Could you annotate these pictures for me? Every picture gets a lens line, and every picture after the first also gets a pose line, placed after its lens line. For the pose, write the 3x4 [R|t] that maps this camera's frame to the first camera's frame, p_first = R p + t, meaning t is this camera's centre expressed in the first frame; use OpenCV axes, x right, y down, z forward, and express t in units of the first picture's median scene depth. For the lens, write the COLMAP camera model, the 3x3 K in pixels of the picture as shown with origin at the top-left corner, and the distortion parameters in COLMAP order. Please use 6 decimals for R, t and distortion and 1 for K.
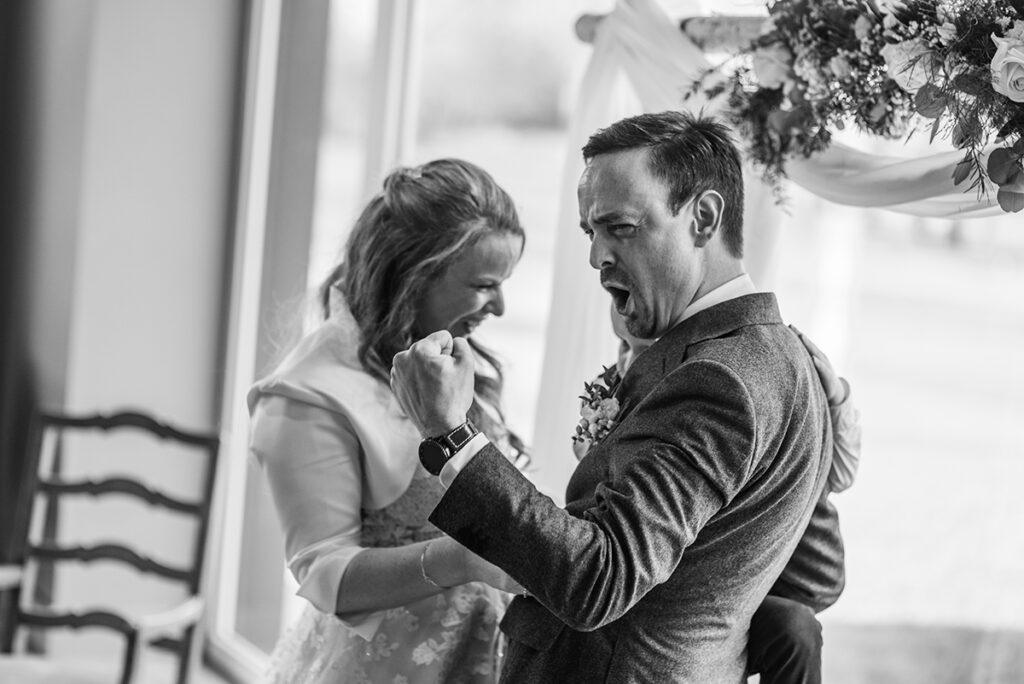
lens RADIAL K [[2542.6, 0, 507.7], [0, 2542.6, 340.5], [0, 0, 1]] dist [-0.012648, 0.000000]
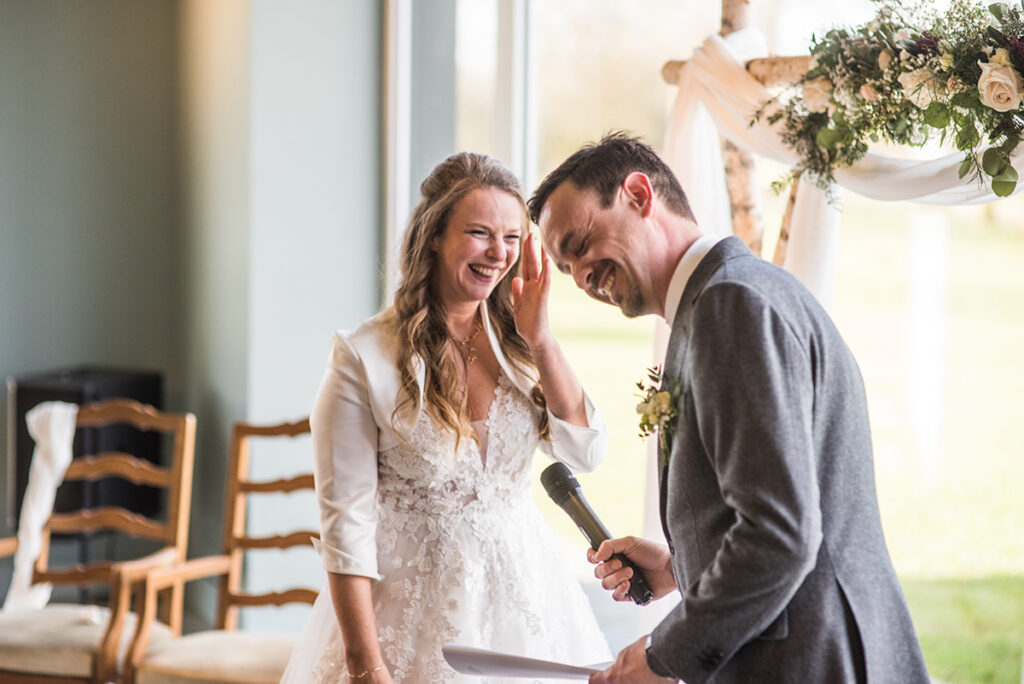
lens RADIAL K [[2542.6, 0, 519.8], [0, 2542.6, 338.6], [0, 0, 1]] dist [-0.012648, 0.000000]
pose [[0.996742, -0.067024, -0.044858, 0.005261], [0.066478, 0.997696, -0.013563, 0.020609], [0.045664, 0.010536, 0.998901, -0.274397]]
